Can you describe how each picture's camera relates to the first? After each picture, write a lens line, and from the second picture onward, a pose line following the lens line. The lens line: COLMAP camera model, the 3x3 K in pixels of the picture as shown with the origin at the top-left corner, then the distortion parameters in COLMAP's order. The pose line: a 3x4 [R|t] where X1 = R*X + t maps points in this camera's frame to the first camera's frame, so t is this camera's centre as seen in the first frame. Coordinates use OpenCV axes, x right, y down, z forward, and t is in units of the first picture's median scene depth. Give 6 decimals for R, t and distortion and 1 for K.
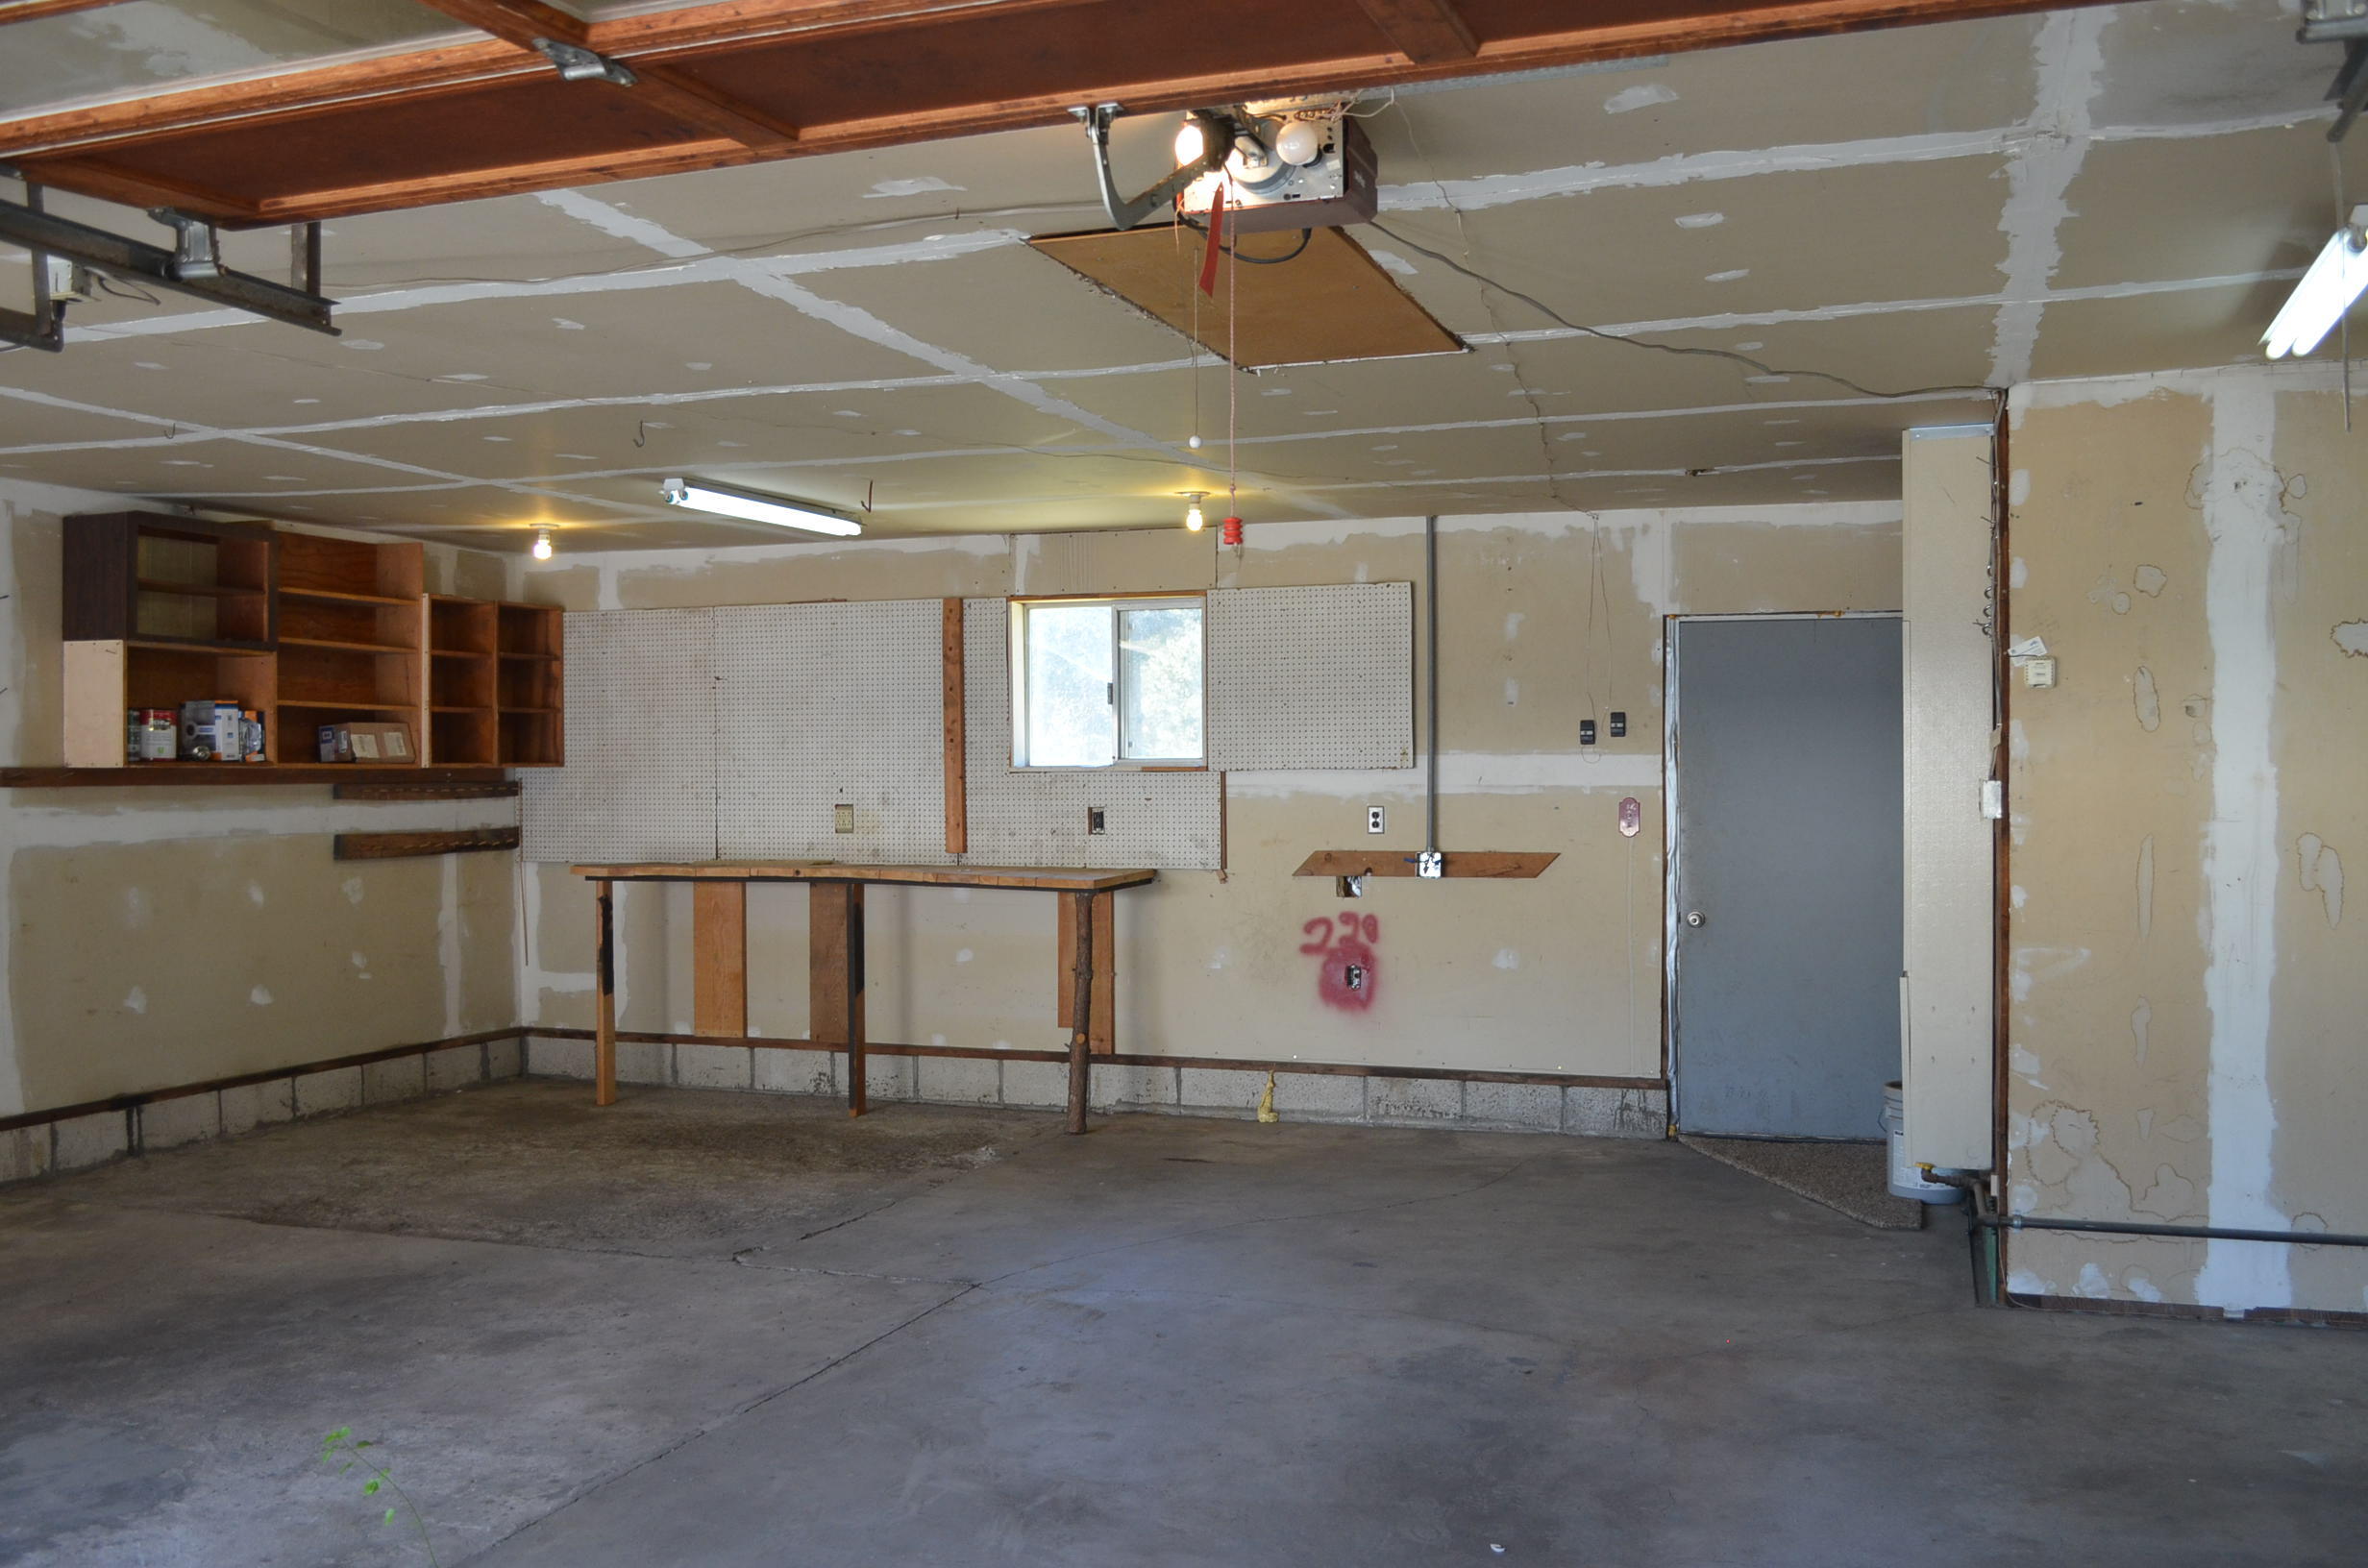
lens RADIAL K [[2127.2, 0, 1198.4], [0, 2127.2, 784.4], [0, 0, 1]] dist [-0.069249, 0.015172]
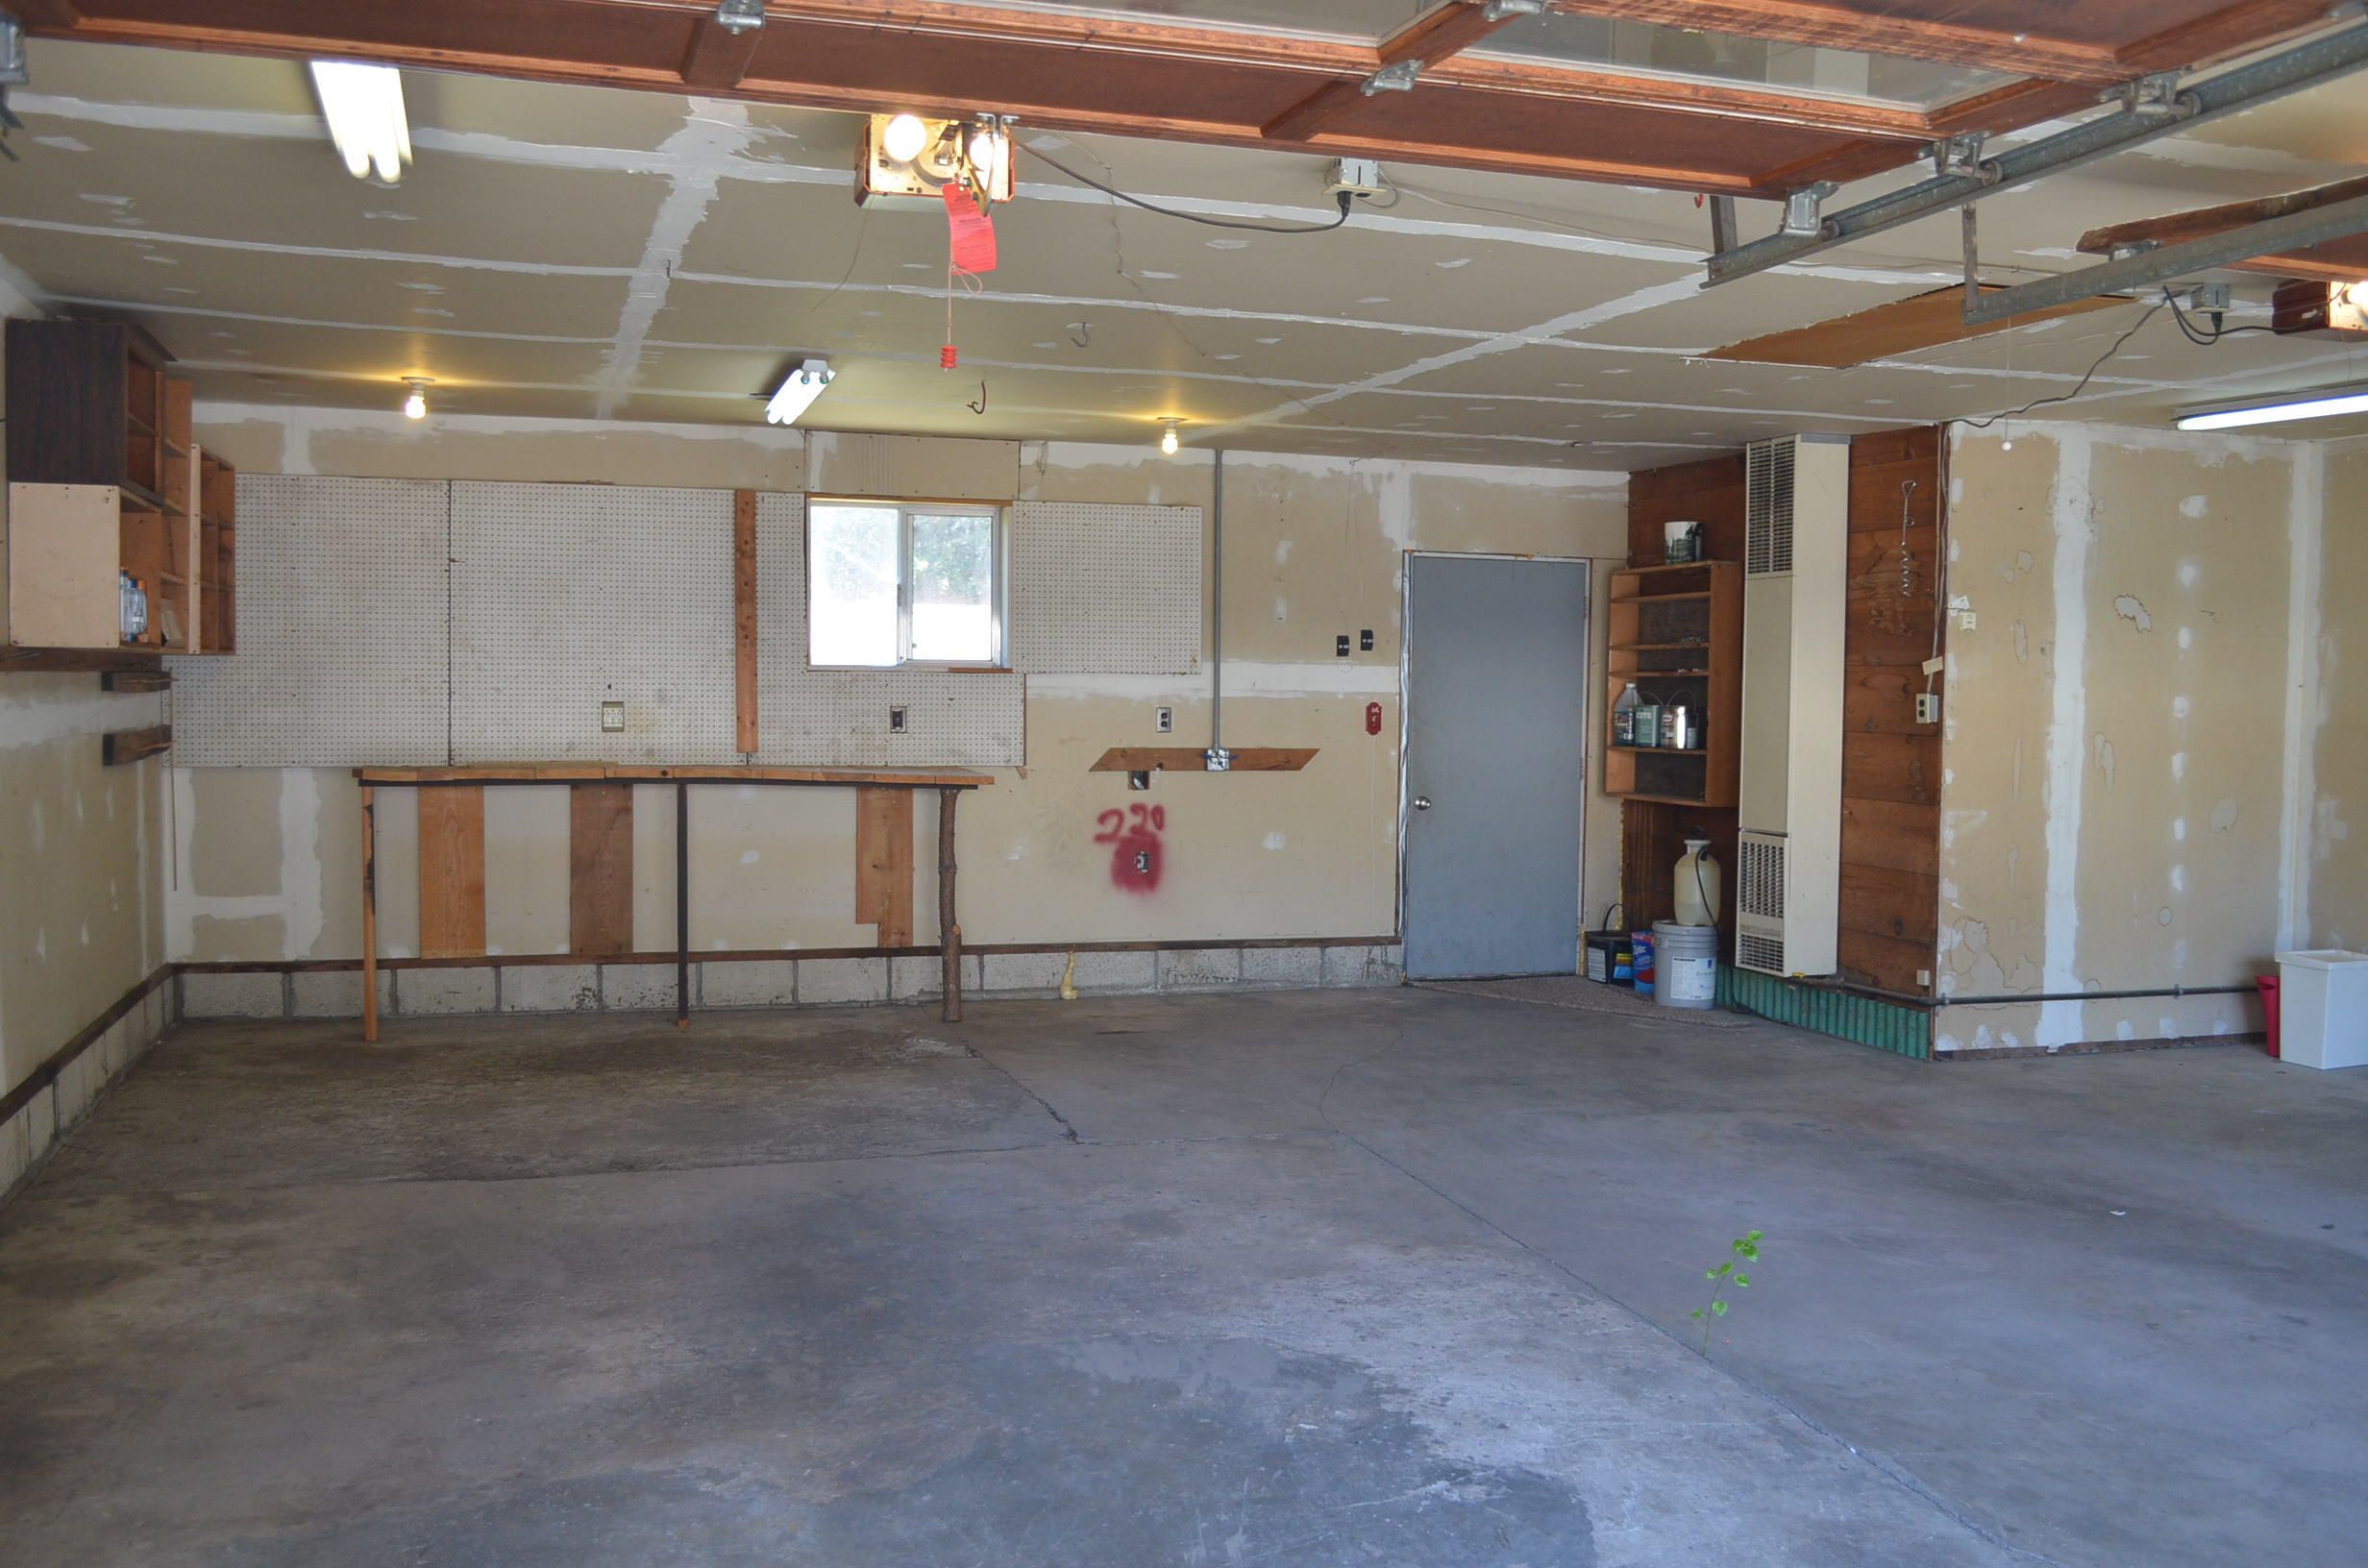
lens RADIAL K [[2127.2, 0, 1208.0], [0, 2127.2, 789.8], [0, 0, 1]] dist [-0.069249, 0.015172]
pose [[0.796556, -0.015813, 0.604358, -0.593053], [-0.013778, 0.998923, 0.044297, 0.003806], [-0.604408, -0.043612, 0.795480, 0.105683]]
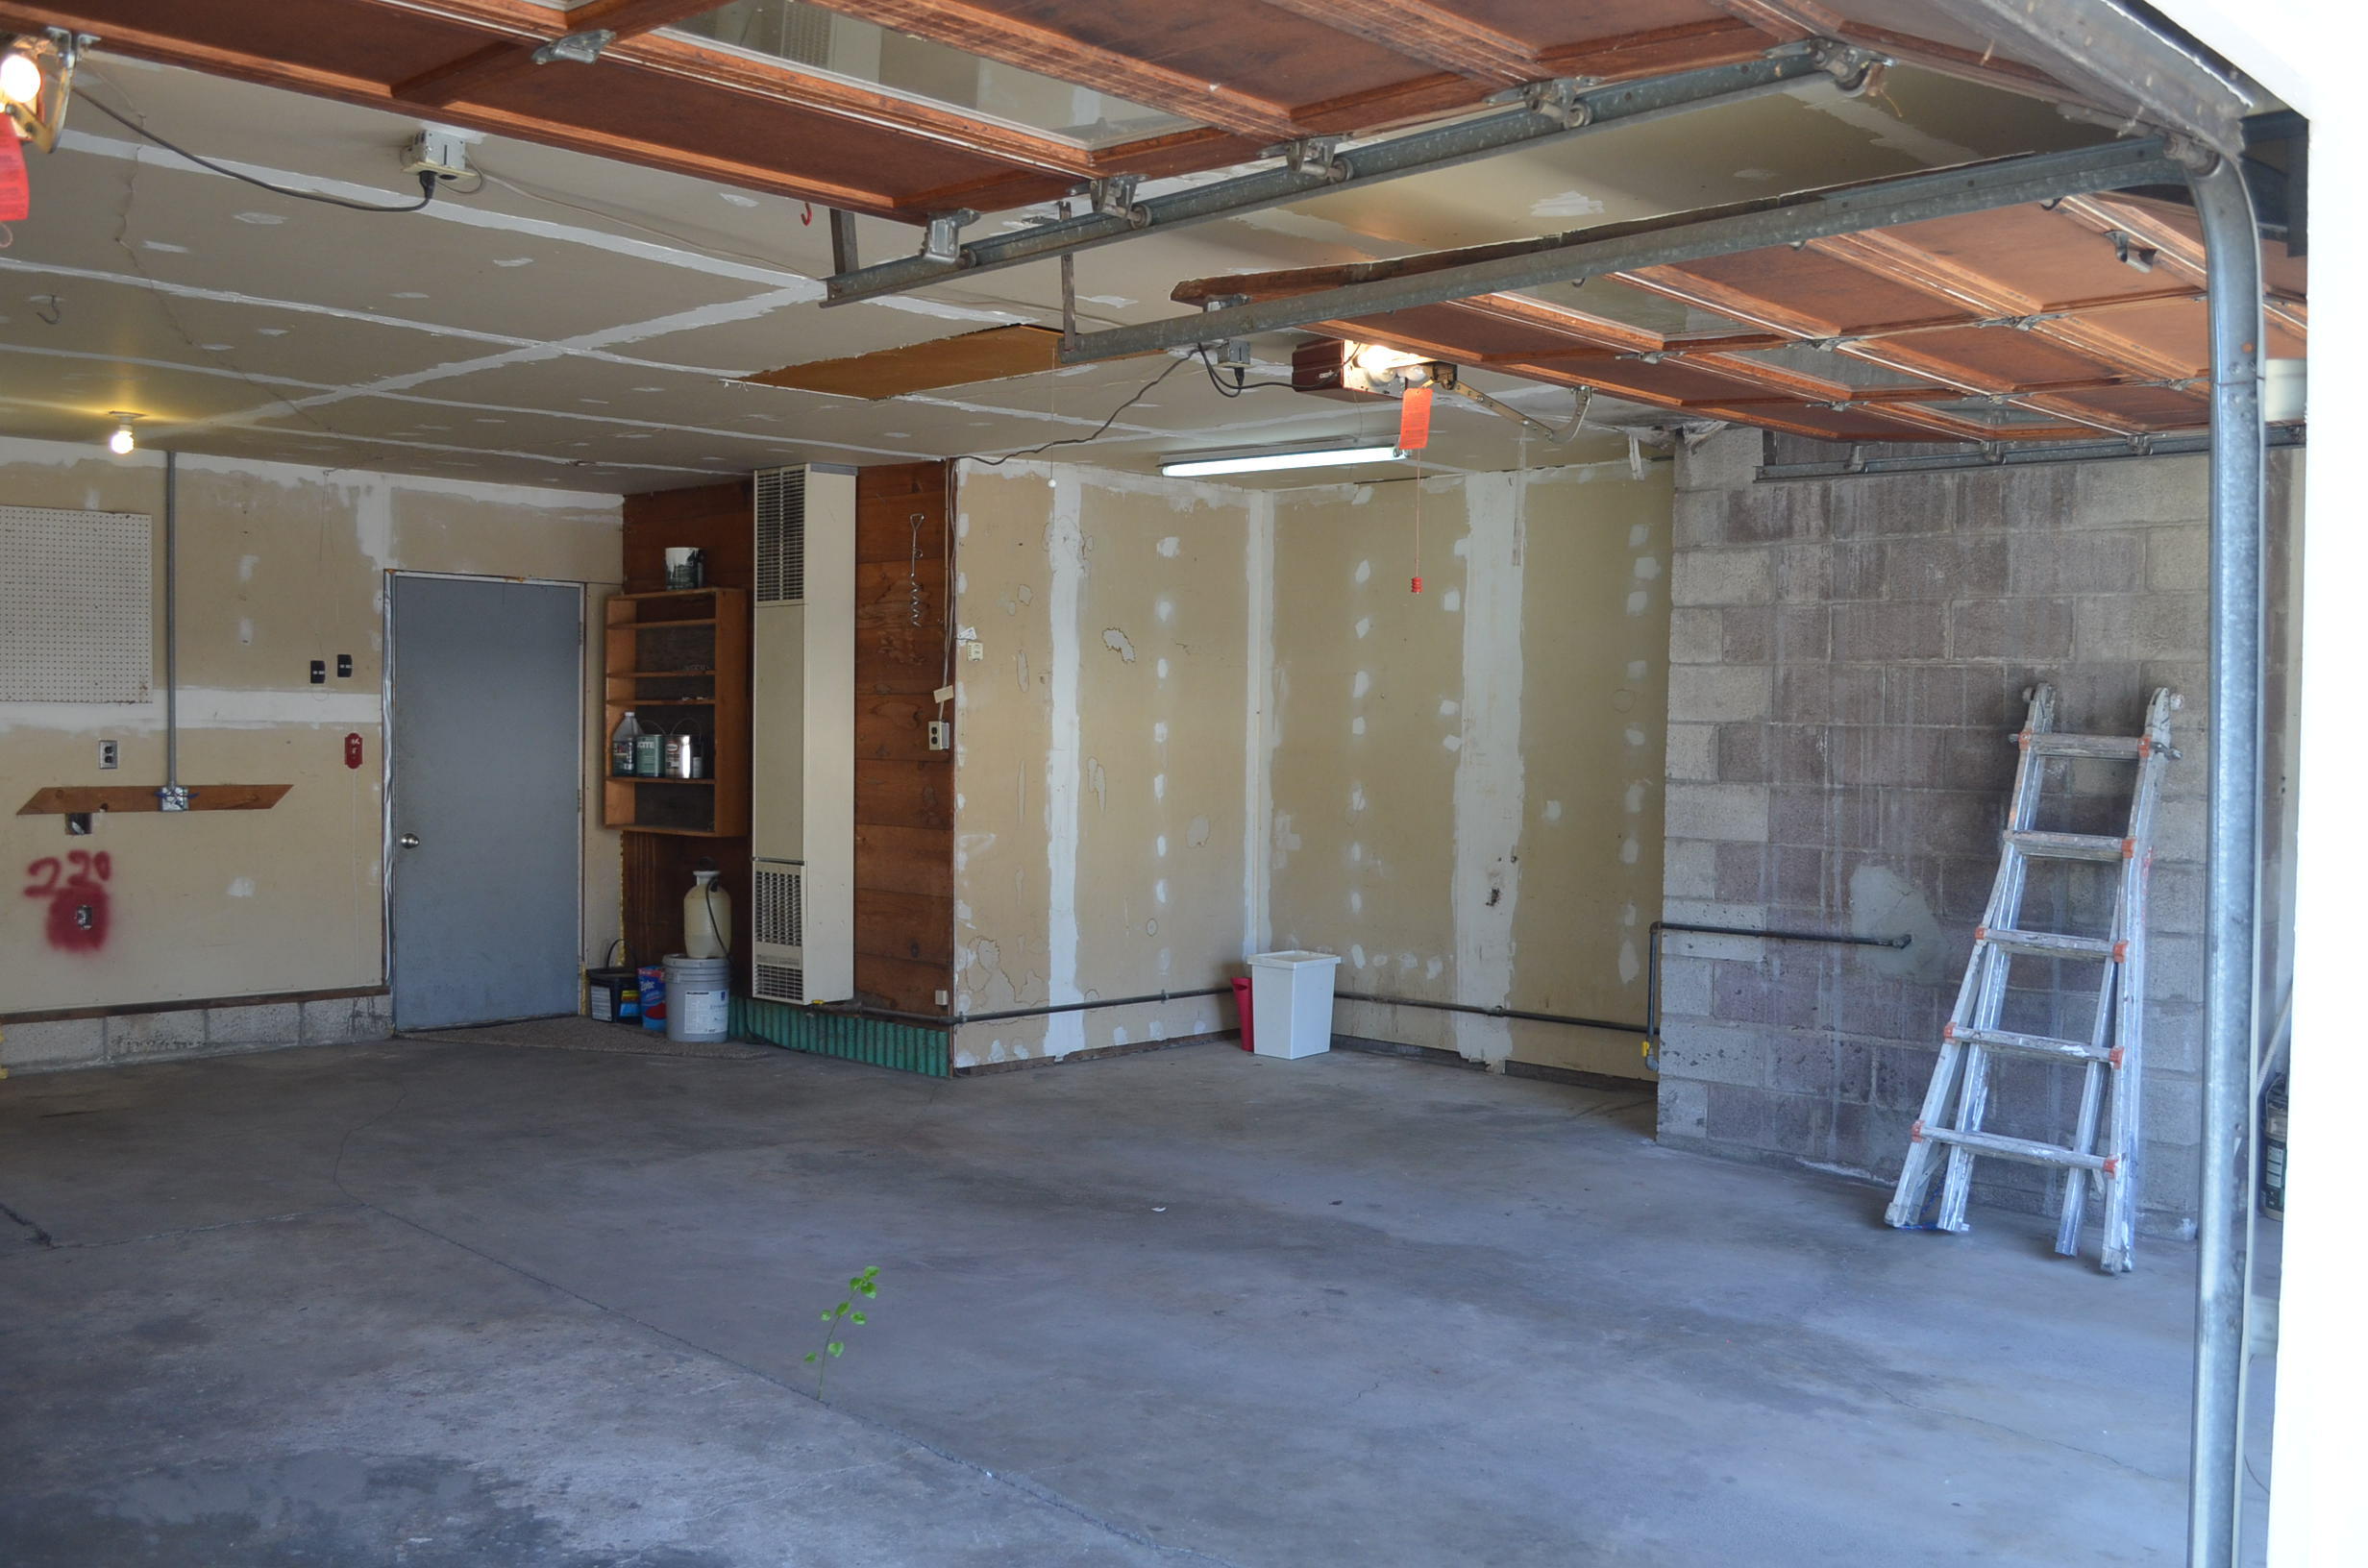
lens RADIAL K [[2127.2, 0, 1195.0], [0, 2127.2, 789.8], [0, 0, 1]] dist [-0.069249, 0.015172]
pose [[0.417854, -0.018852, 0.908318, -0.605310], [-0.009510, 0.999639, 0.025123, 0.004096], [-0.908464, -0.019136, 0.417524, 0.149440]]
